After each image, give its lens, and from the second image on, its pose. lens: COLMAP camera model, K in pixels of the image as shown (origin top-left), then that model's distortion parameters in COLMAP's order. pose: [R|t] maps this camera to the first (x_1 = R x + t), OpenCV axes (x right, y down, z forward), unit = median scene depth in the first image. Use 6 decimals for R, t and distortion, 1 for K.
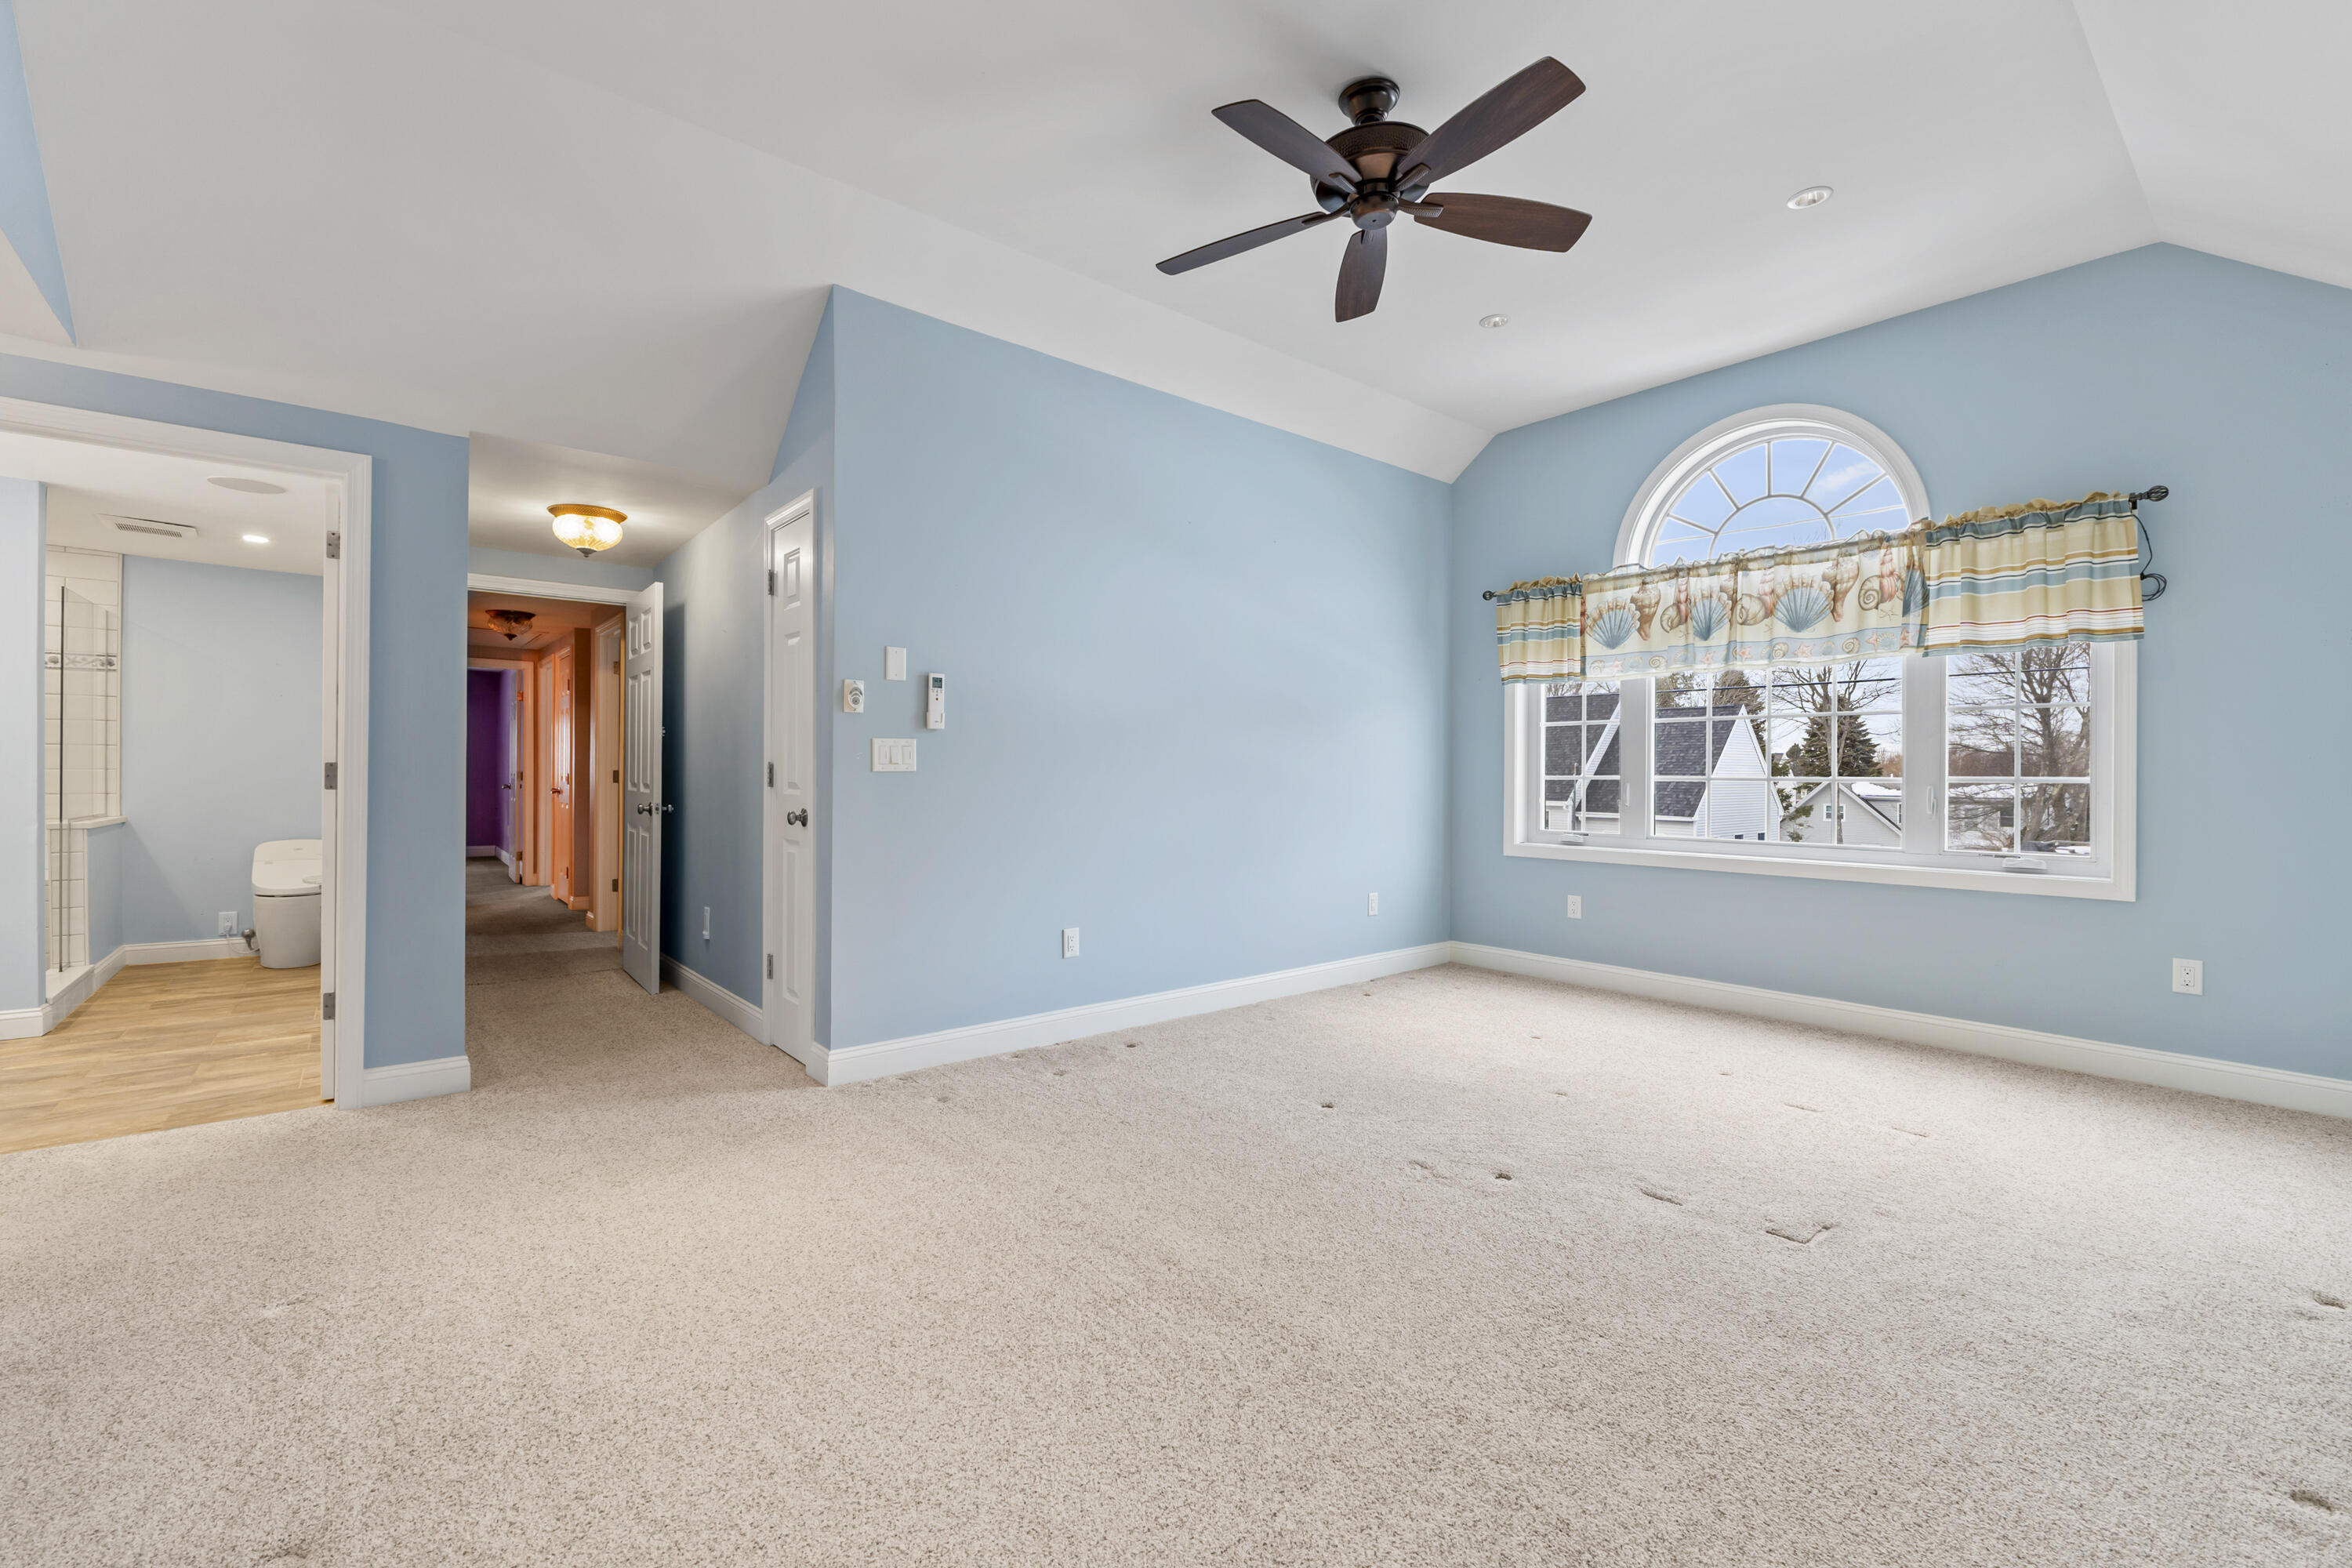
lens RADIAL K [[1007.4, 0, 1174.9], [0, 1007.4, 783.7], [0, 0, 1]] dist [-0.000609, -0.000061]
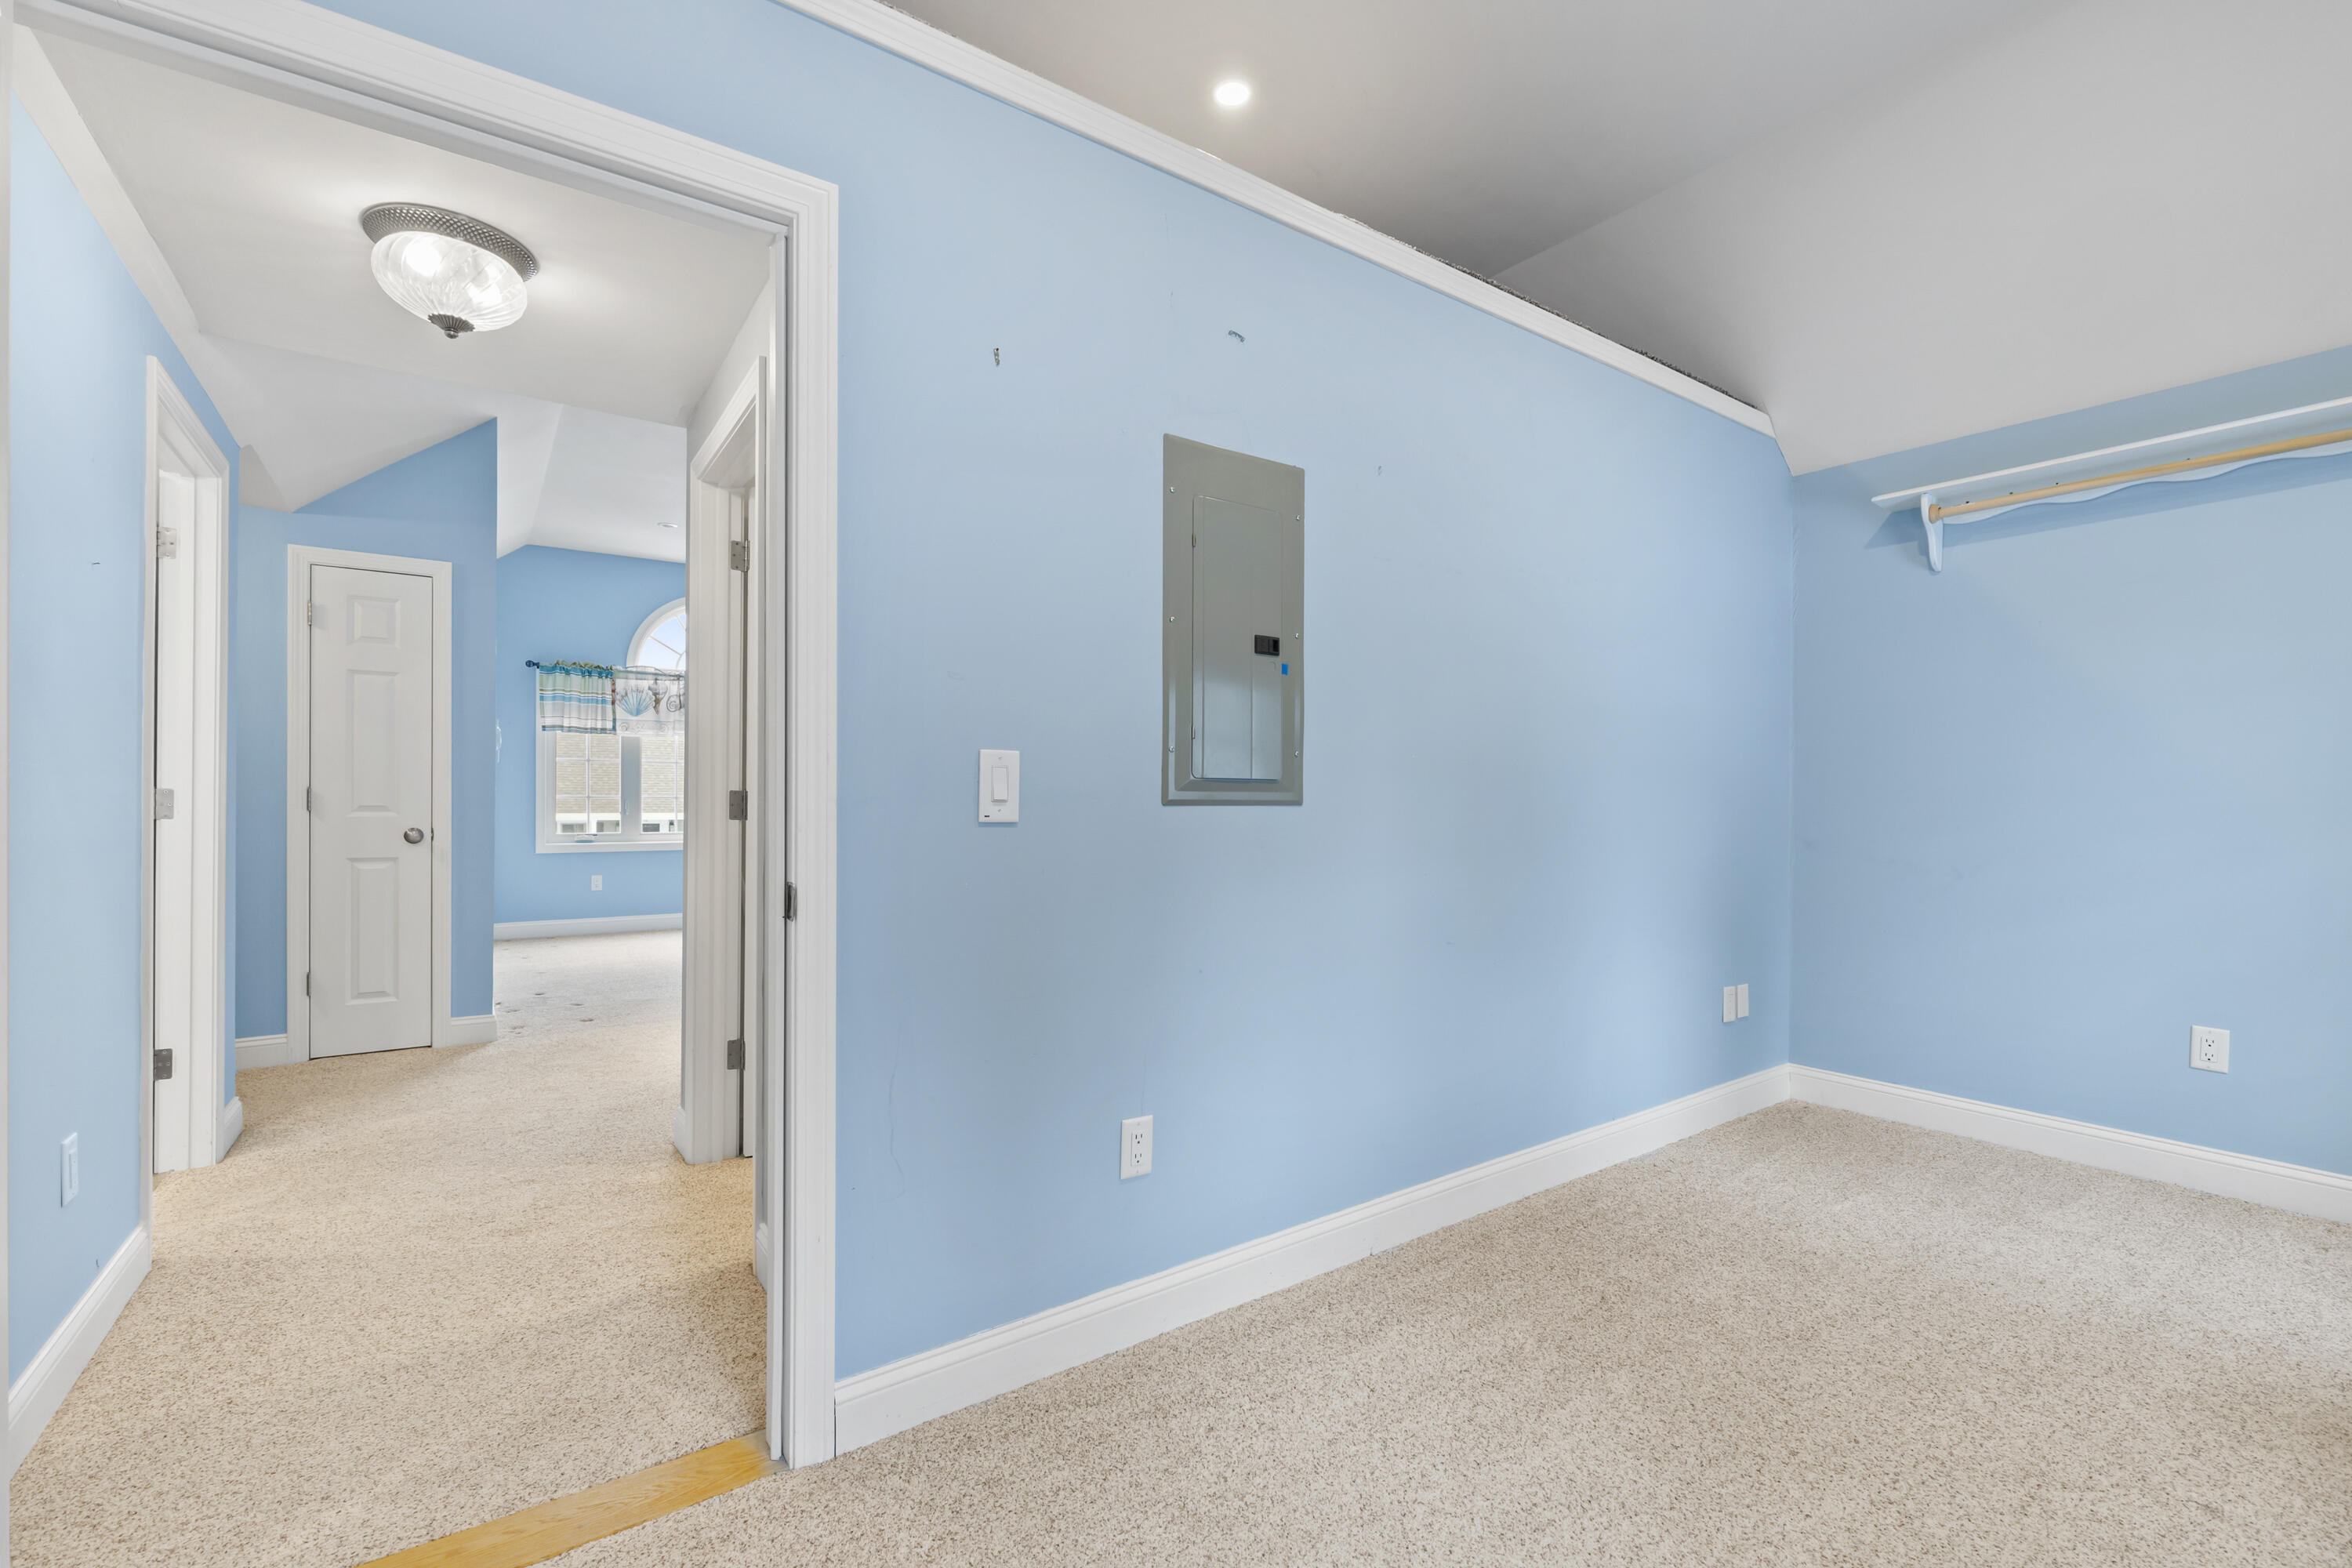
lens RADIAL K [[1007.4, 0, 1175.4], [0, 1007.4, 792.0], [0, 0, 1]] dist [-0.000609, -0.000061]
pose [[0.074804, 0.002605, 0.997195, -1.067102], [-0.000676, 0.999996, -0.002561, -0.010646], [-0.997198, -0.000483, 0.074806, 0.028263]]
